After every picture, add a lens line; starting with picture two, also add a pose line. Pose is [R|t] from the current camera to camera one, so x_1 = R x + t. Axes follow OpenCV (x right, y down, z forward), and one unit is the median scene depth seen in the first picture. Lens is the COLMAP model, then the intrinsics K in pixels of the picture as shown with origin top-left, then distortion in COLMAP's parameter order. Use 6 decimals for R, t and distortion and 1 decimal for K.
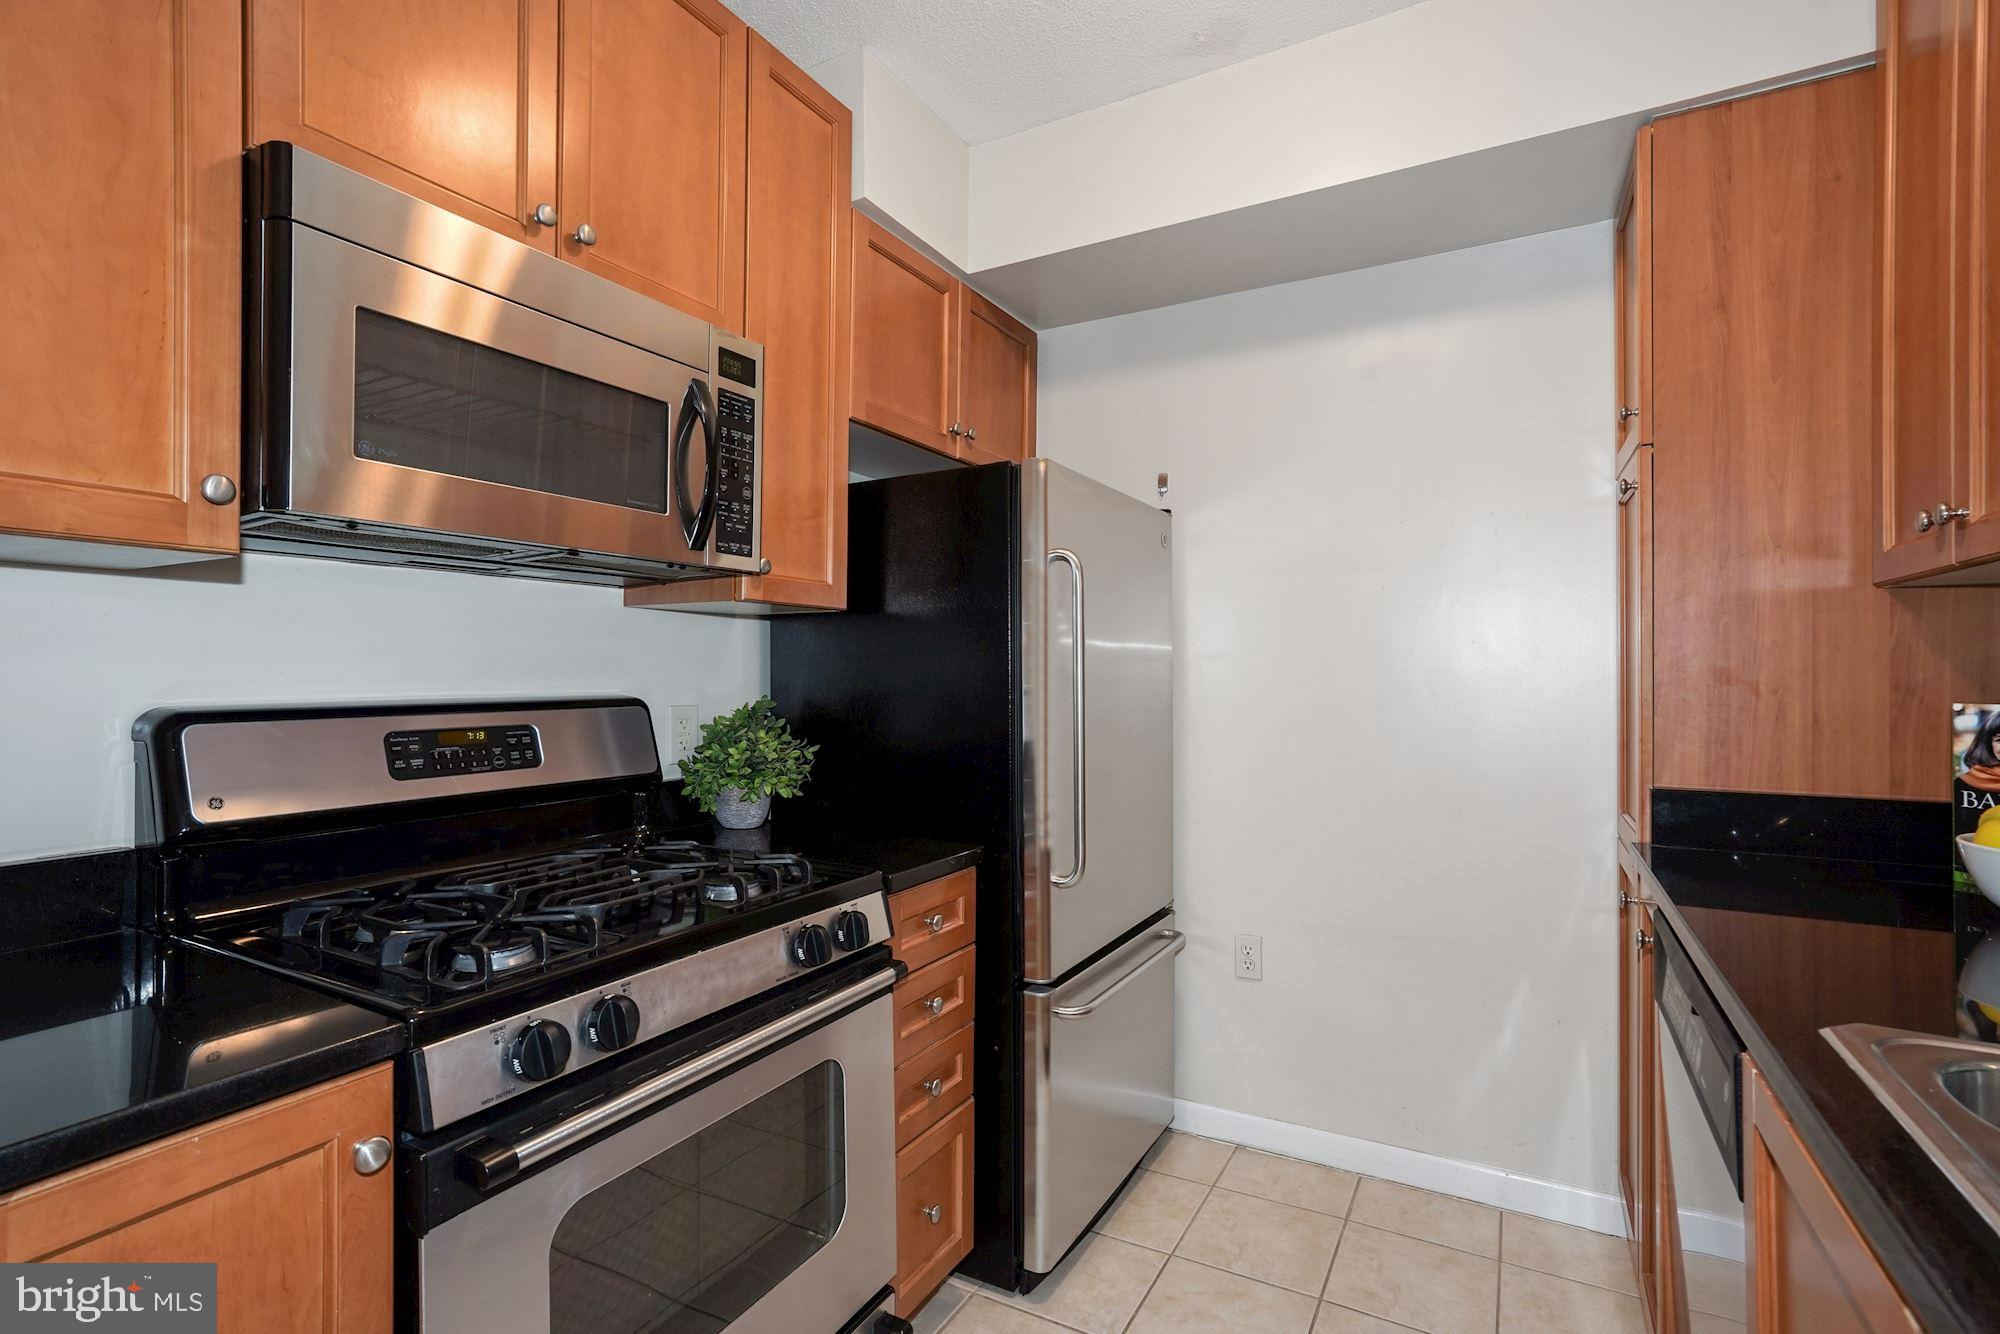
lens RADIAL K [[934.8, 0, 1008.1], [0, 934.8, 653.8], [0, 0, 1]] dist [-0.010142, 0.006989]
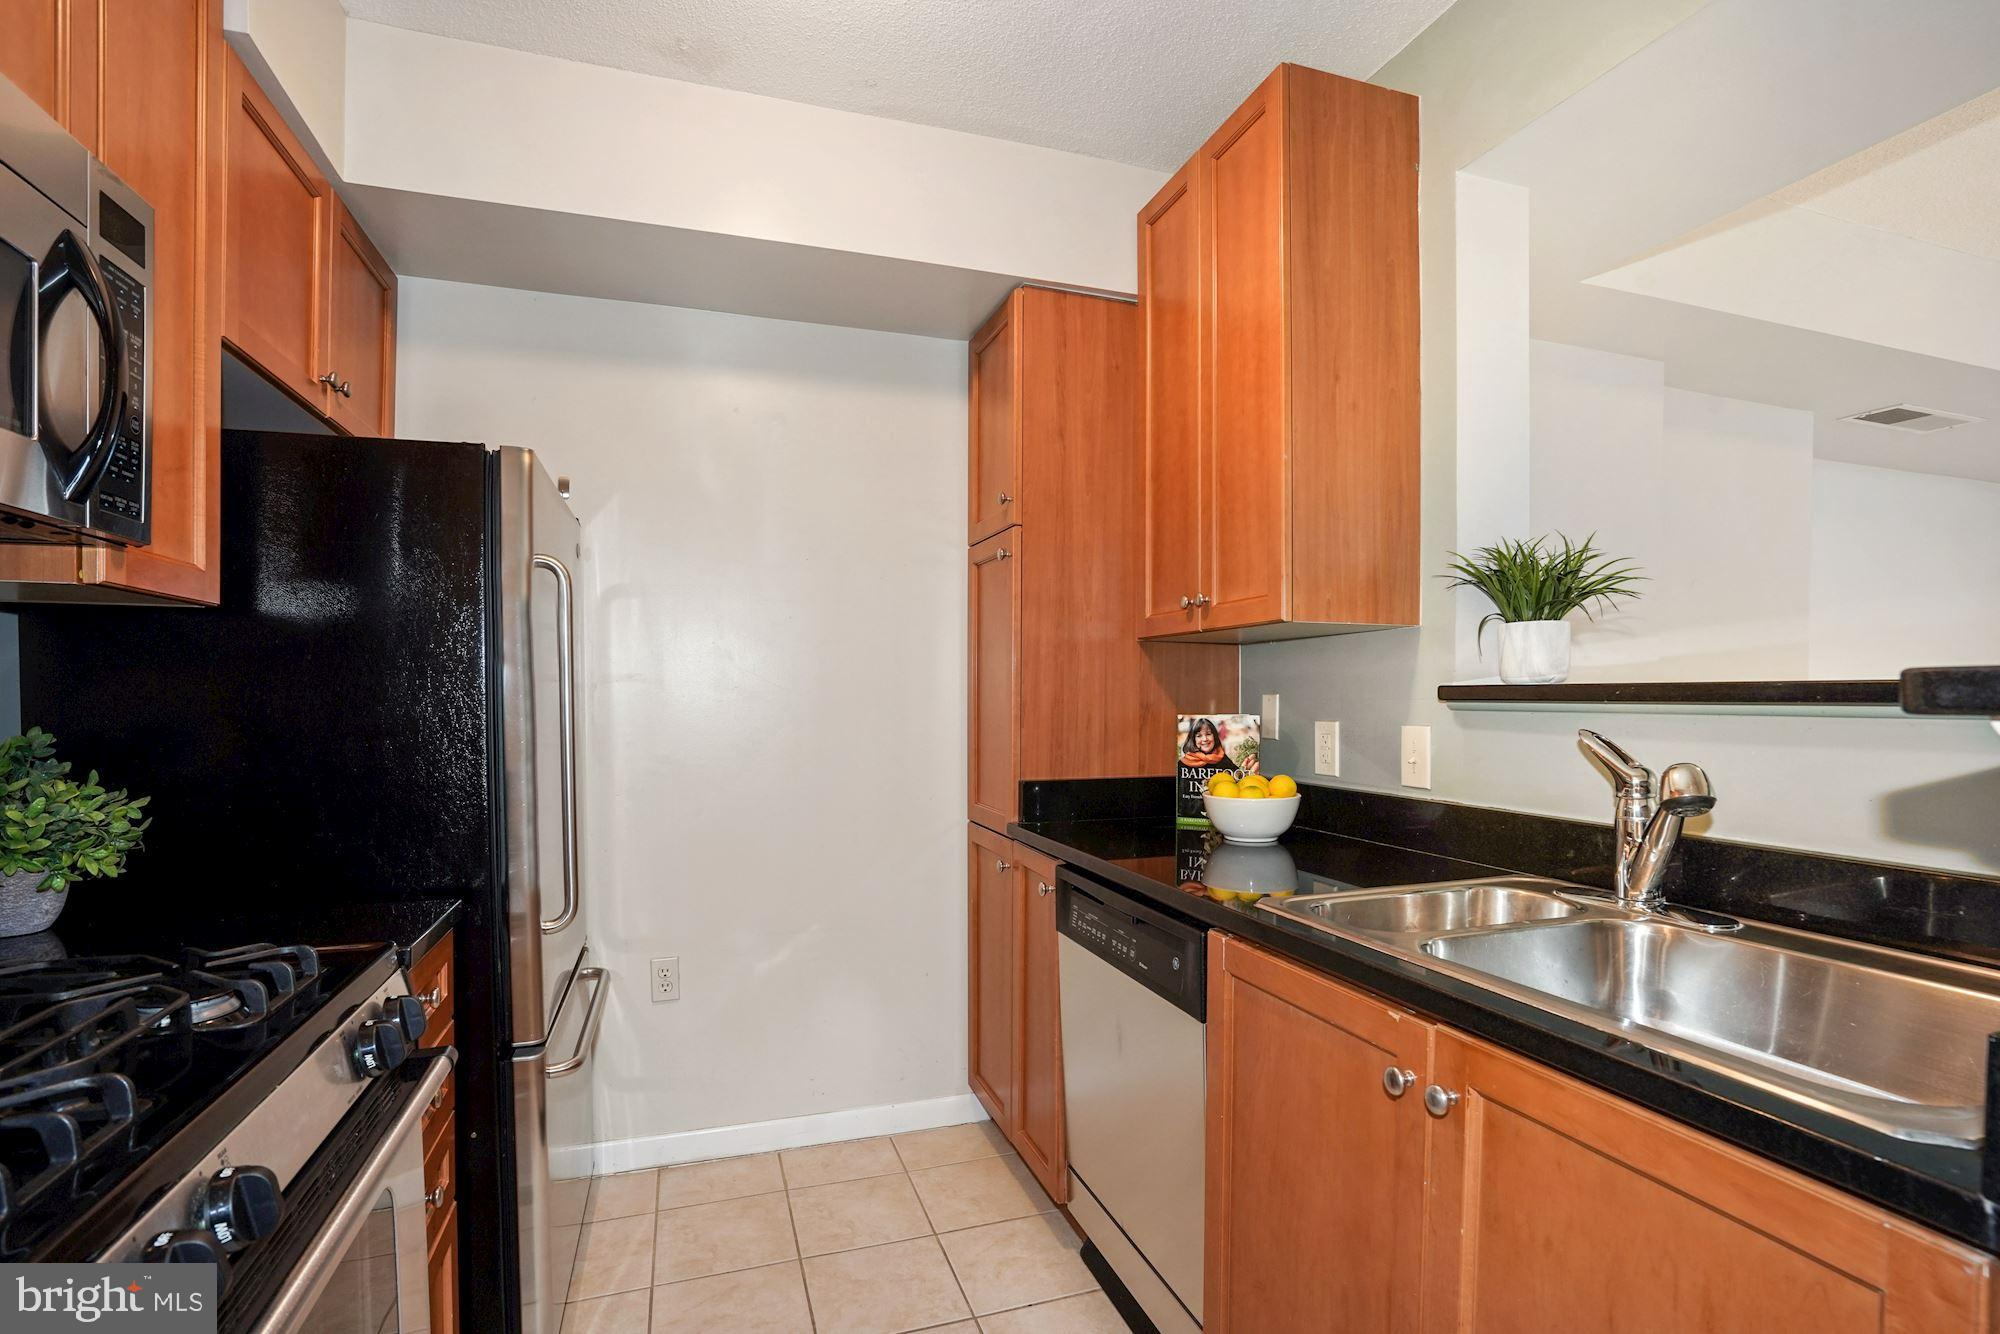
lens RADIAL K [[934.8, 0, 1002.7], [0, 934.8, 697.0], [0, 0, 1]] dist [-0.010142, 0.006989]
pose [[0.684257, 0.001170, 0.729240, -0.315379], [-0.017475, 0.999738, 0.014793, 0.002133], [-0.729031, -0.022865, 0.684099, 0.080870]]
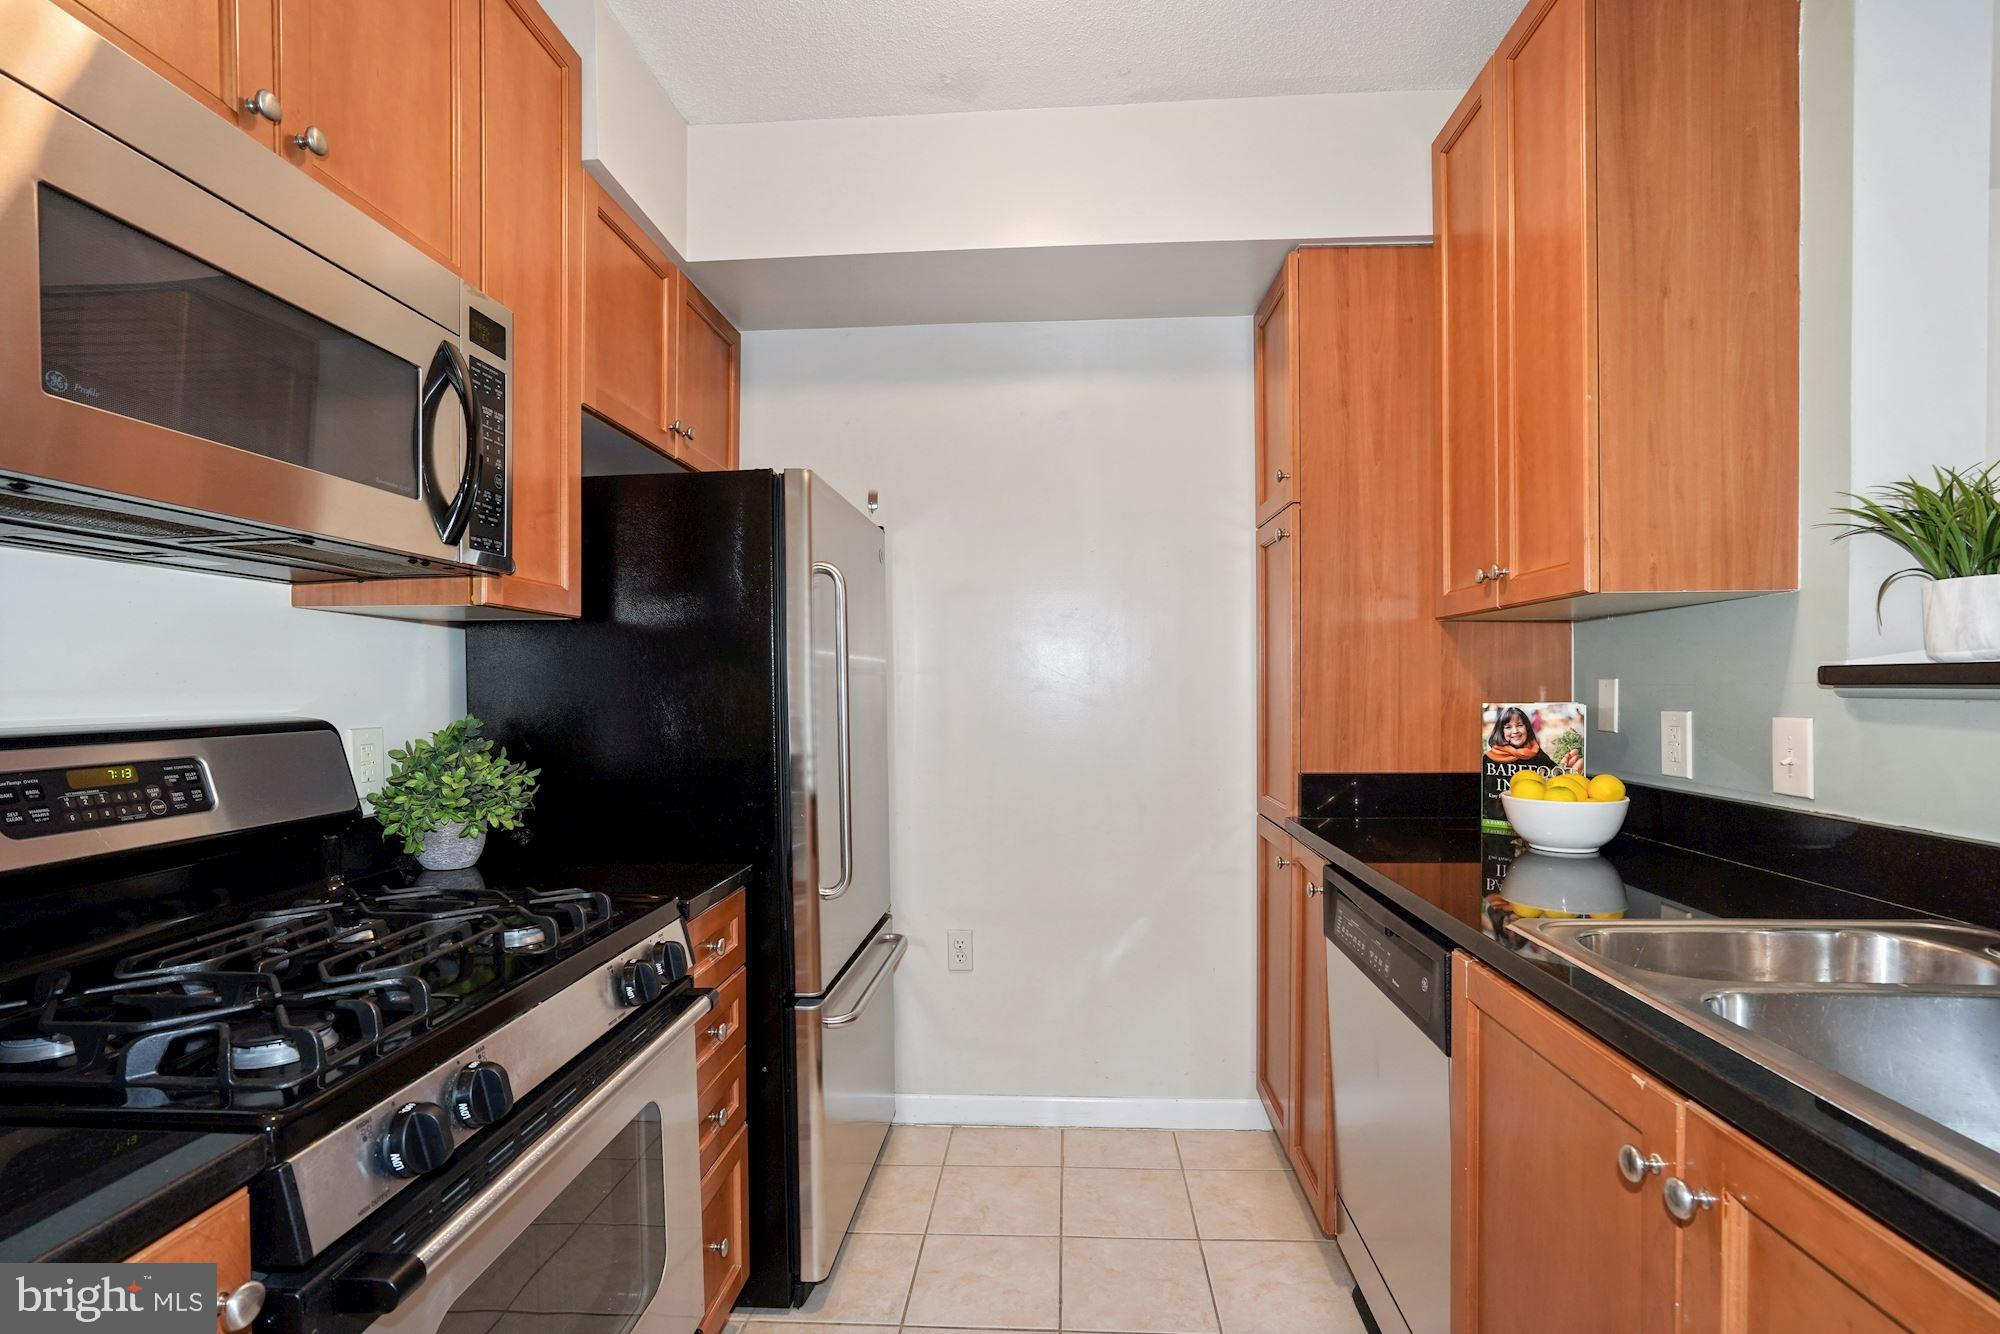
lens RADIAL K [[934.8, 0, 1015.3], [0, 934.8, 682.4], [0, 0, 1]] dist [-0.010142, 0.006989]
pose [[0.902554, -0.004533, 0.430552, -0.203750], [-0.002543, 0.999871, 0.015858, 0.000120], [-0.430569, -0.015408, 0.902426, 0.009912]]
